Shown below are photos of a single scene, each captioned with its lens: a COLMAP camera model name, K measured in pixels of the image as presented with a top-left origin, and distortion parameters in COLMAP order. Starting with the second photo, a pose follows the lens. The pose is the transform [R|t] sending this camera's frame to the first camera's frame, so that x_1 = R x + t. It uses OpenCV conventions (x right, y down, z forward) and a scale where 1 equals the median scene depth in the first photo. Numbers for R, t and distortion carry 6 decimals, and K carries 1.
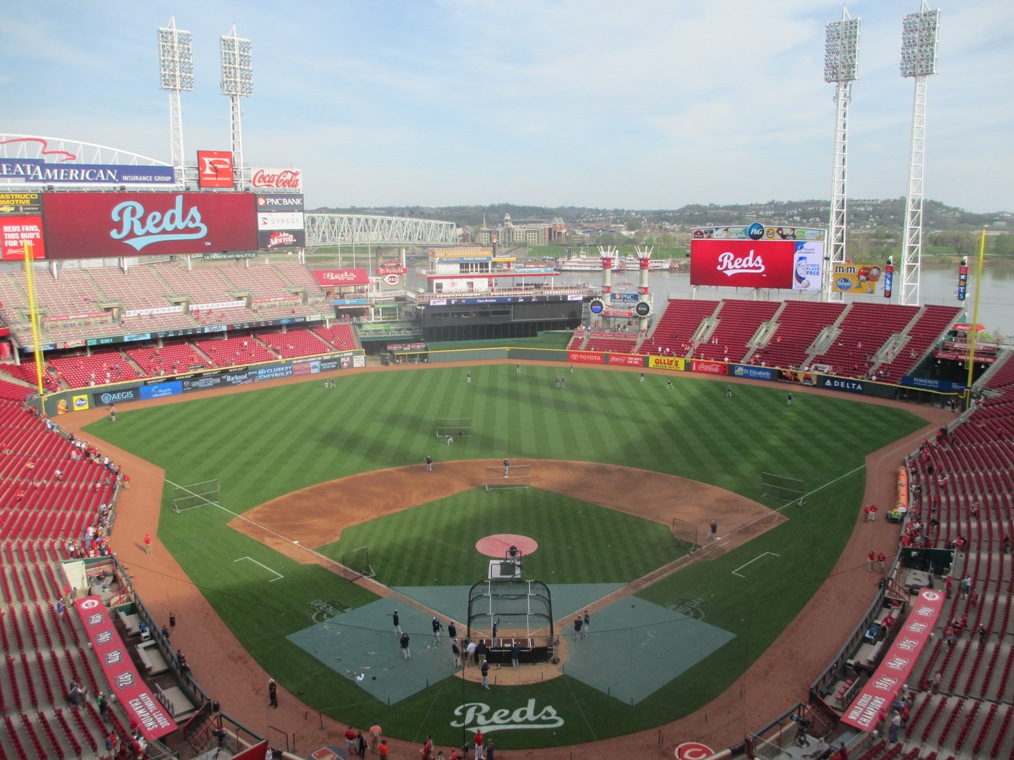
lens RADIAL K [[832.5, 0, 504.3], [0, 832.5, 373.3], [0, 0, 1]] dist [-0.056720, 0.024420]
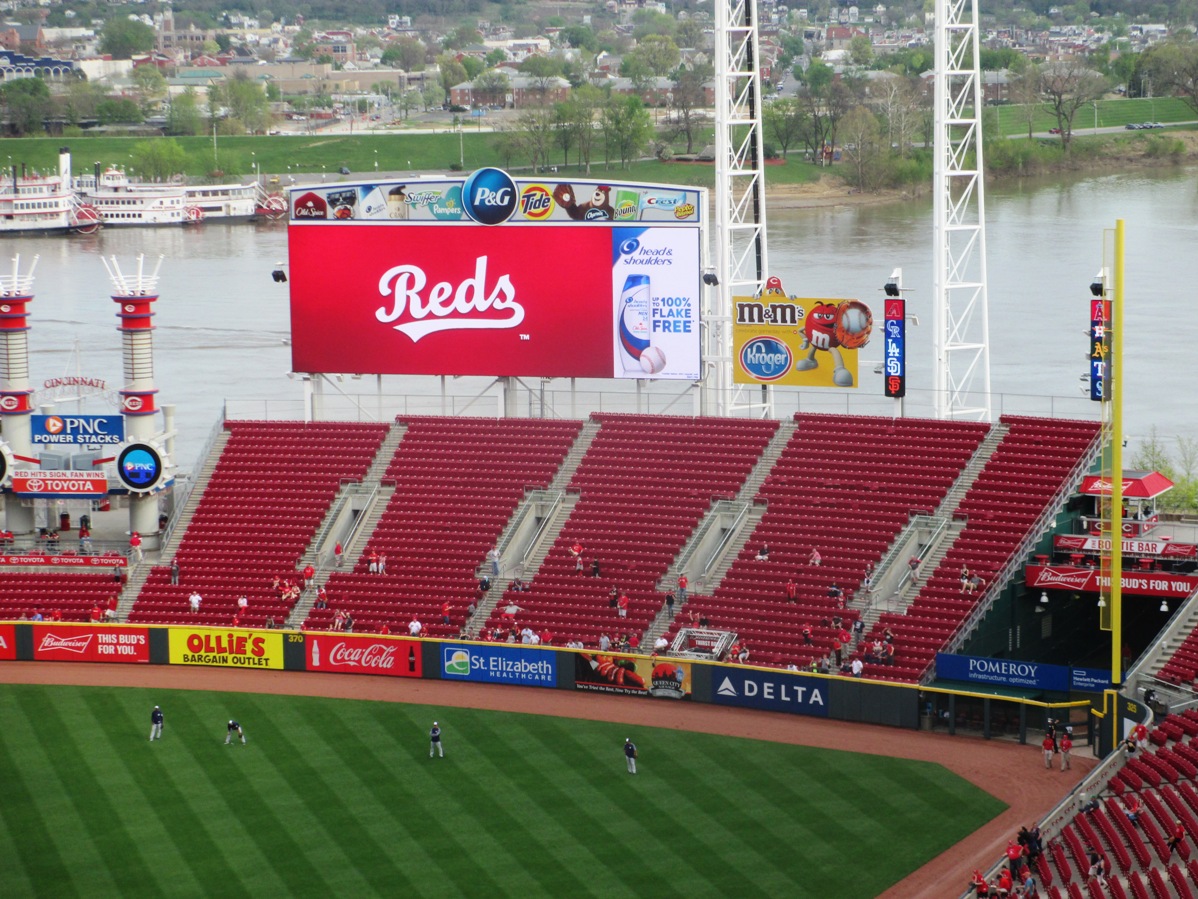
lens RADIAL K [[3089.3, 0, 590.1], [0, 3089.3, 440.4], [0, 0, 1]] dist [-0.066440, 0.000000]
pose [[0.955594, -0.052221, 0.290021, -0.000466], [0.063524, 0.997539, -0.029691, -0.046111], [-0.287757, 0.046795, 0.956560, -0.119801]]
